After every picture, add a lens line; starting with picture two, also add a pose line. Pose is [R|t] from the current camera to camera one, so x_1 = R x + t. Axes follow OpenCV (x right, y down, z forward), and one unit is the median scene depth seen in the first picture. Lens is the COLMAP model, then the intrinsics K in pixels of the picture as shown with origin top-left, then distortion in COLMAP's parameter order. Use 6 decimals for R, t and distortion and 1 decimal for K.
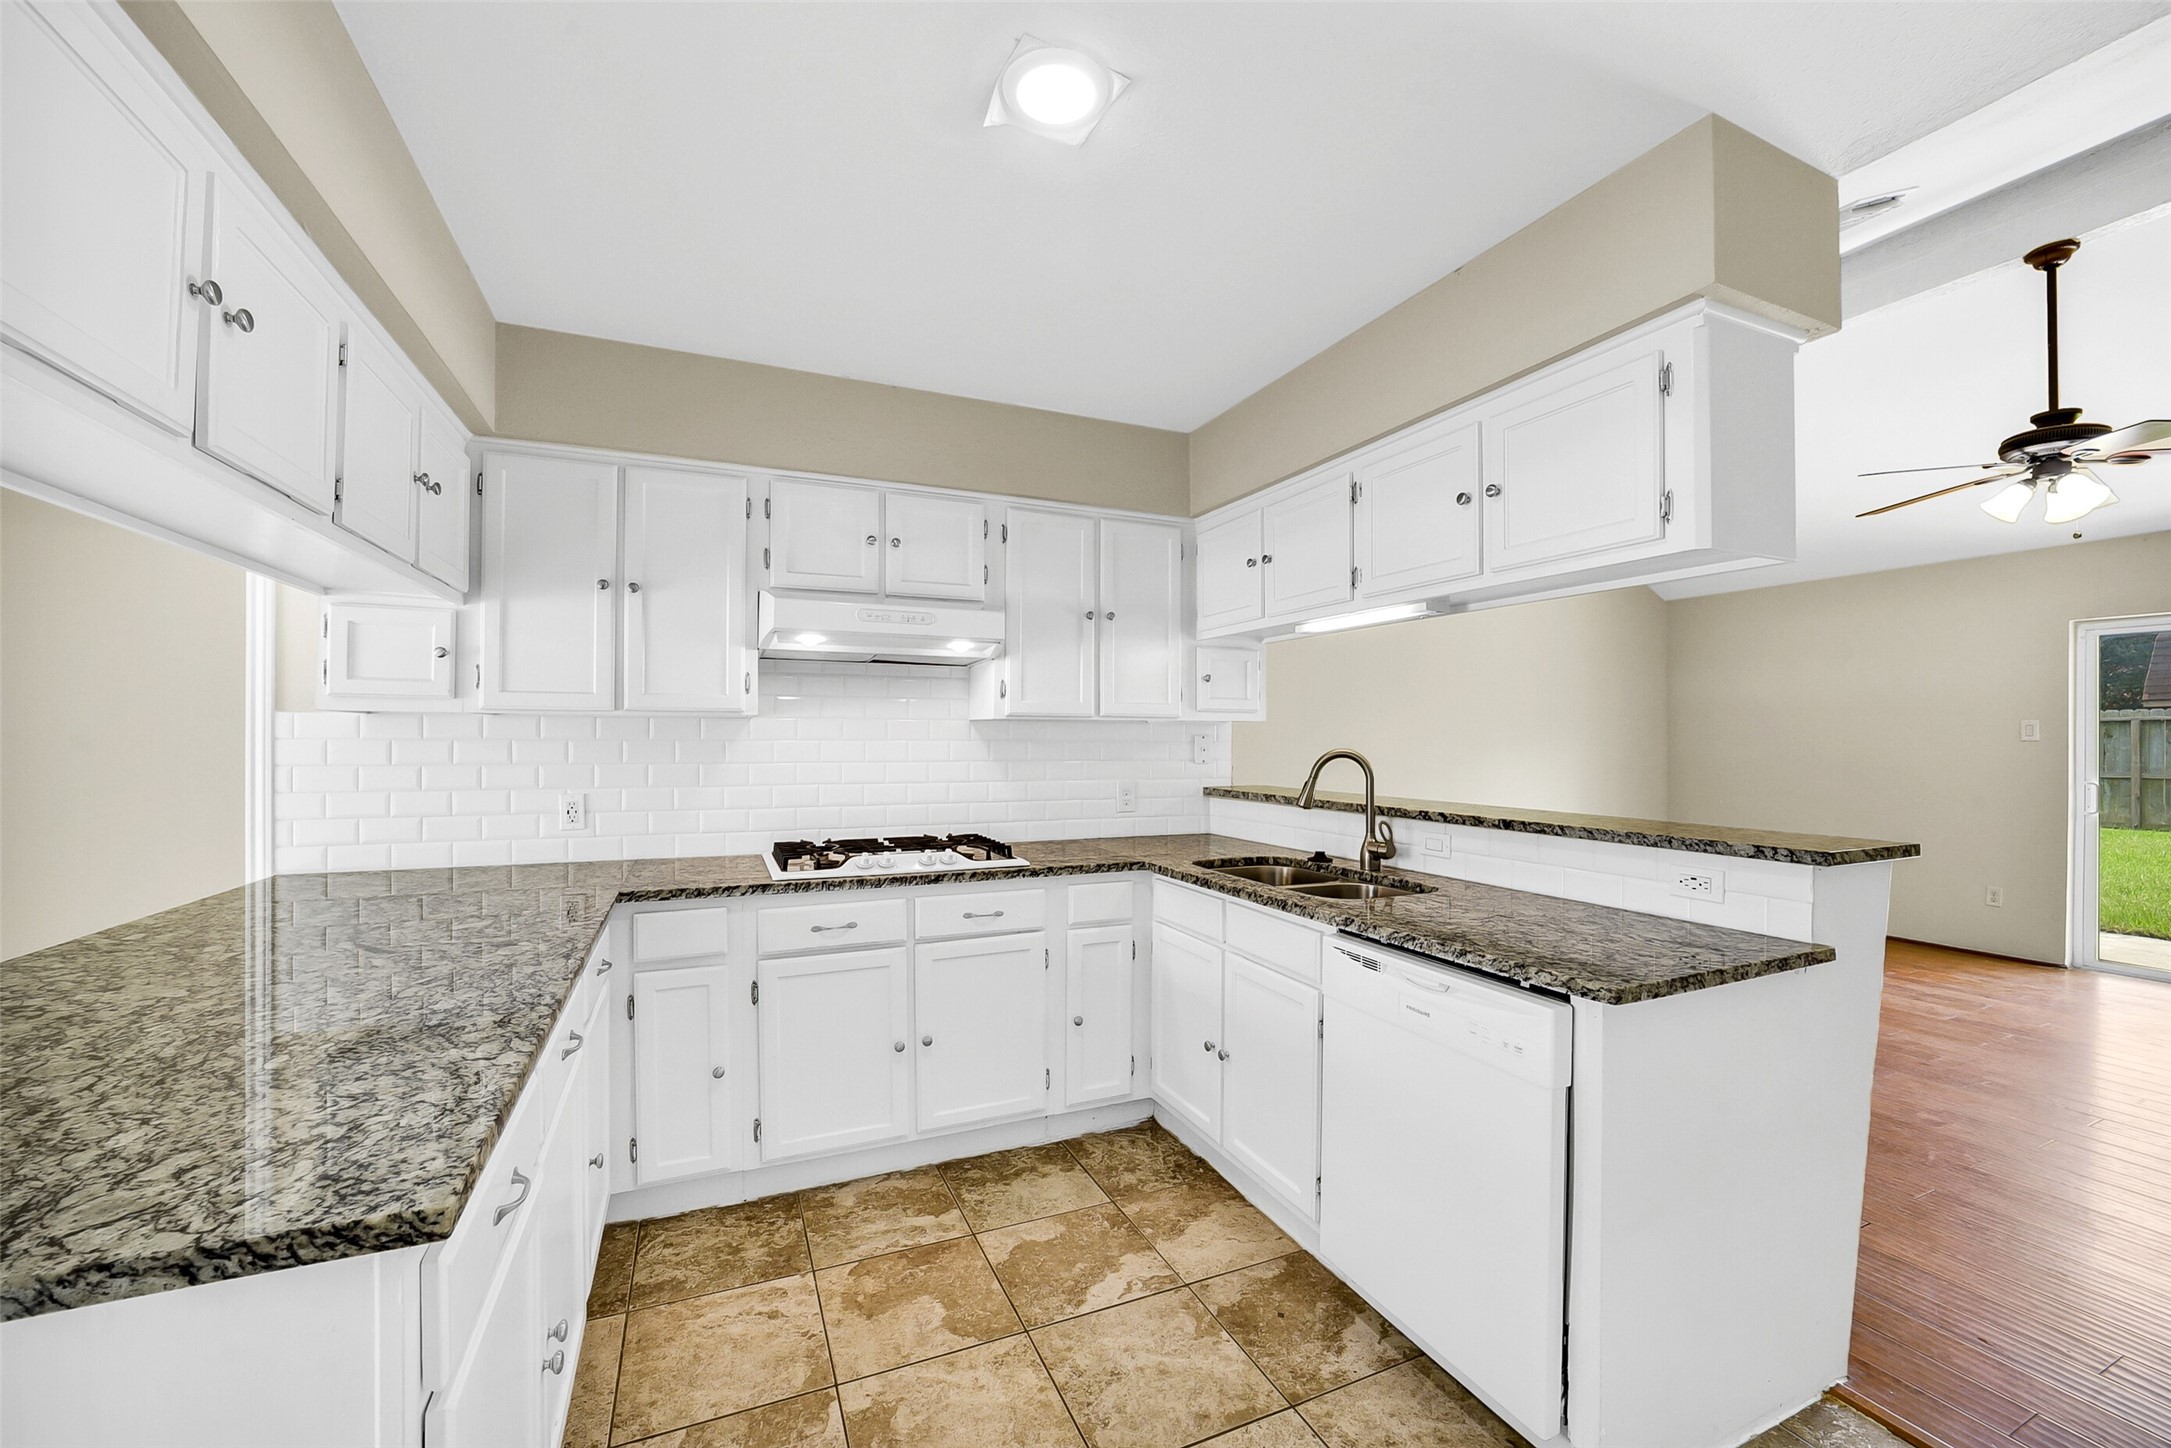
lens RADIAL K [[855.4, 0, 1084.4], [0, 855.4, 735.7], [0, 0, 1]] dist [-0.019739, -0.000110]
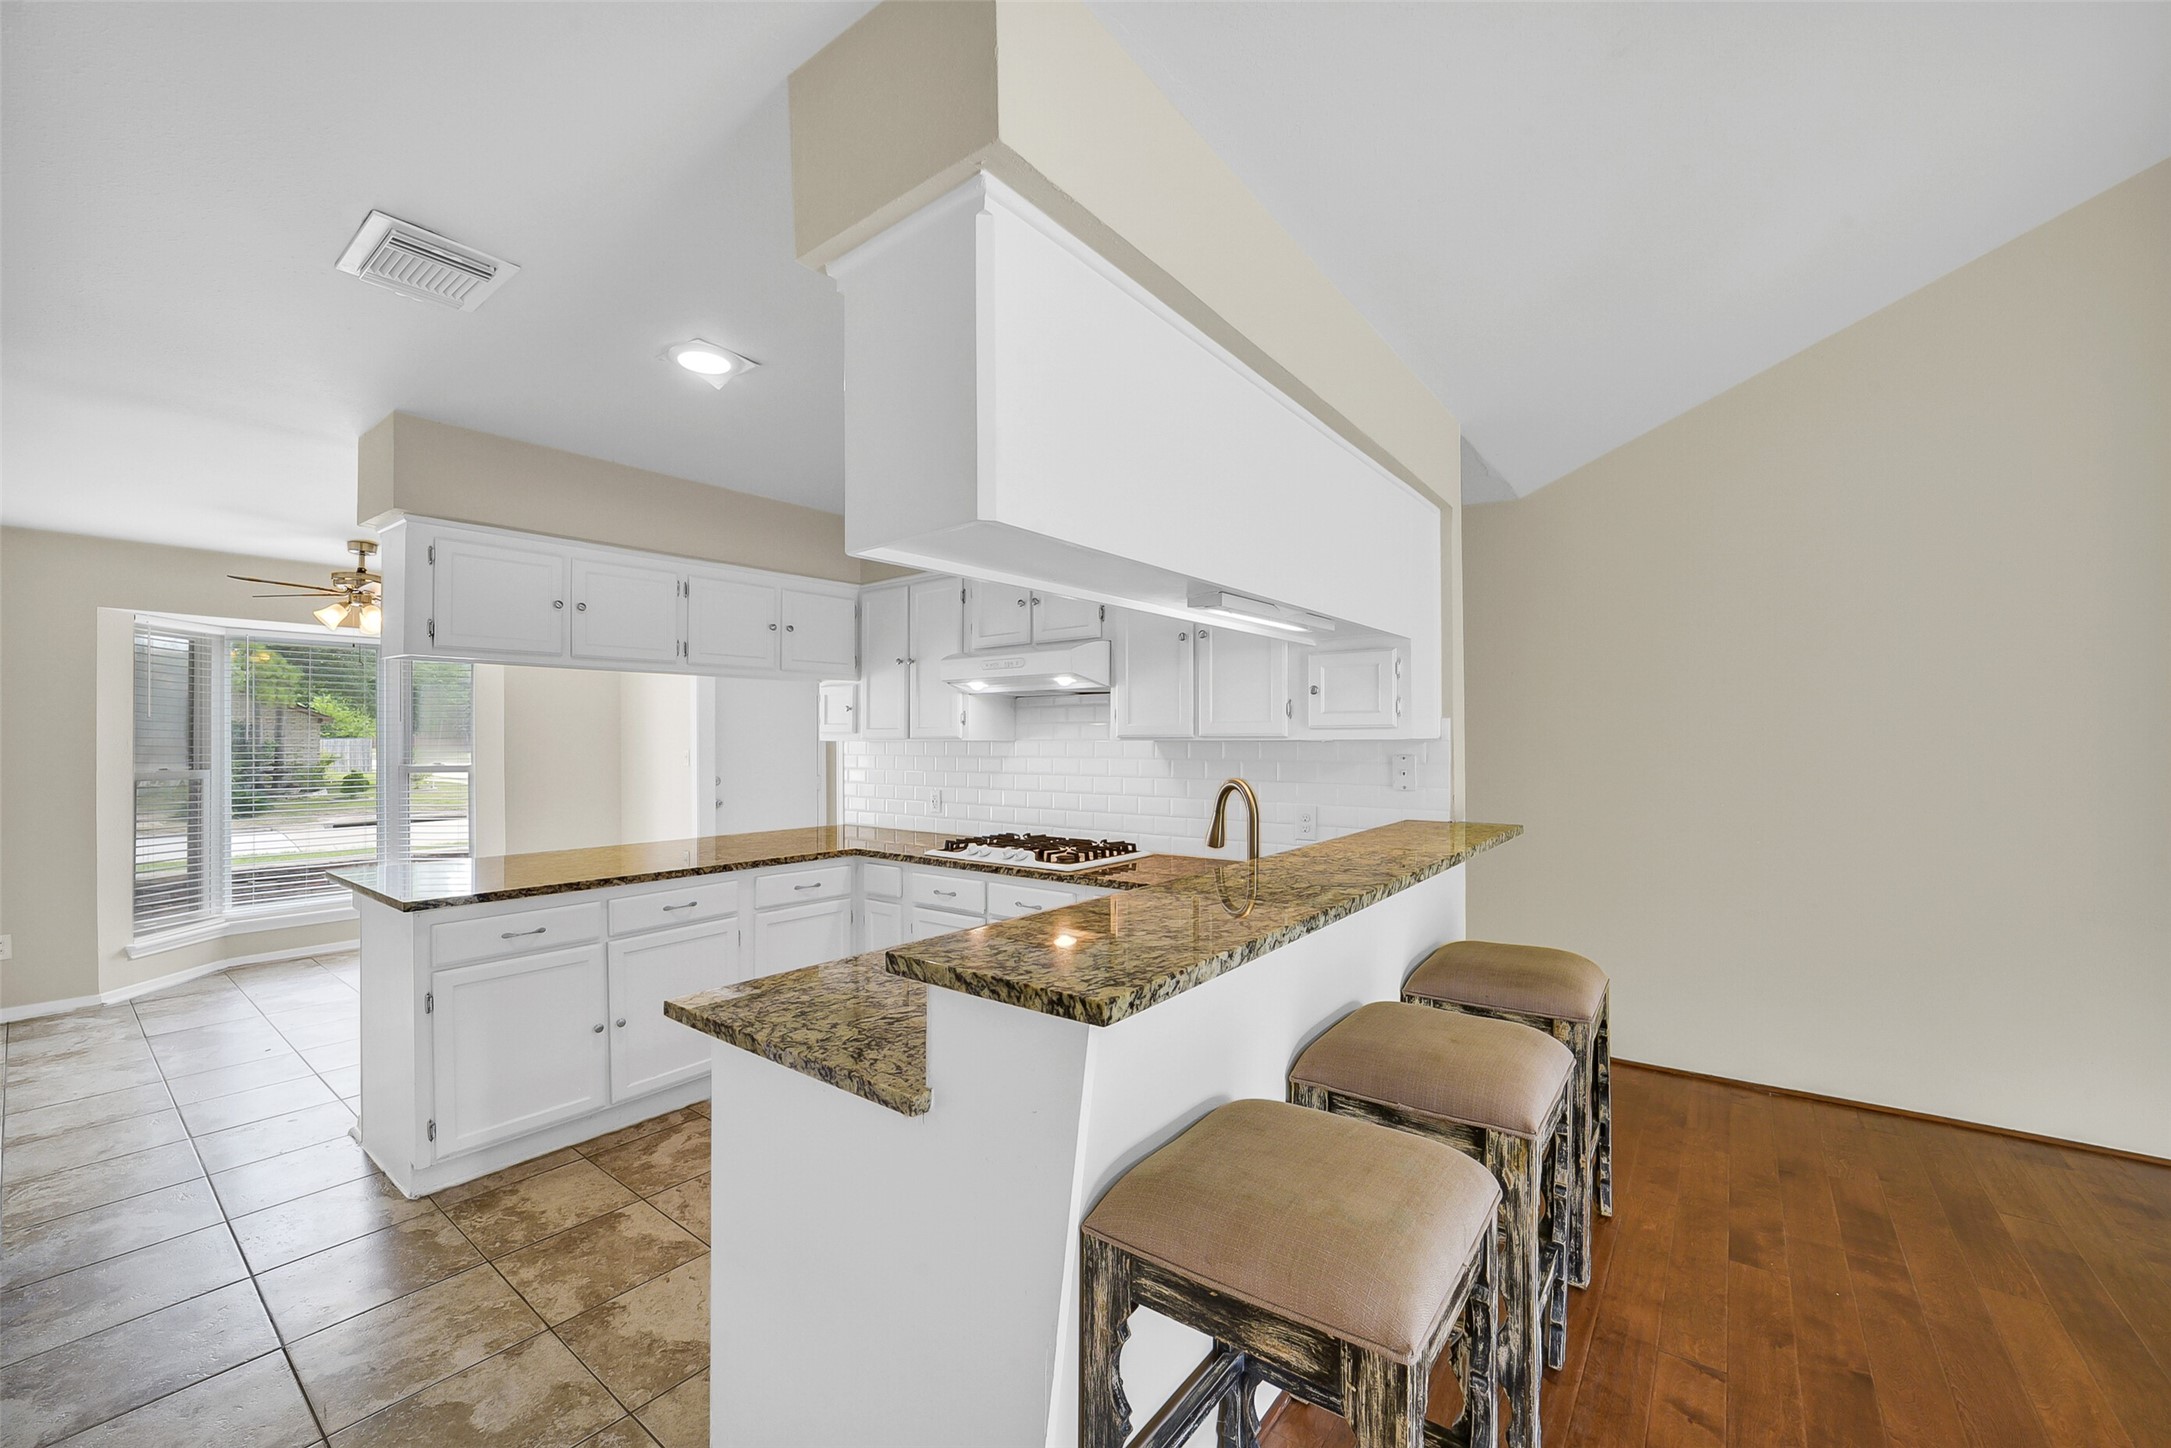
lens RADIAL K [[855.4, 0, 1087.5], [0, 855.4, 721.9], [0, 0, 1]] dist [-0.019739, -0.000110]
pose [[0.480167, -0.023556, -0.876861, 1.005706], [0.004724, 0.999694, -0.024269, -0.019753], [0.877165, 0.007511, 0.480131, 0.509081]]
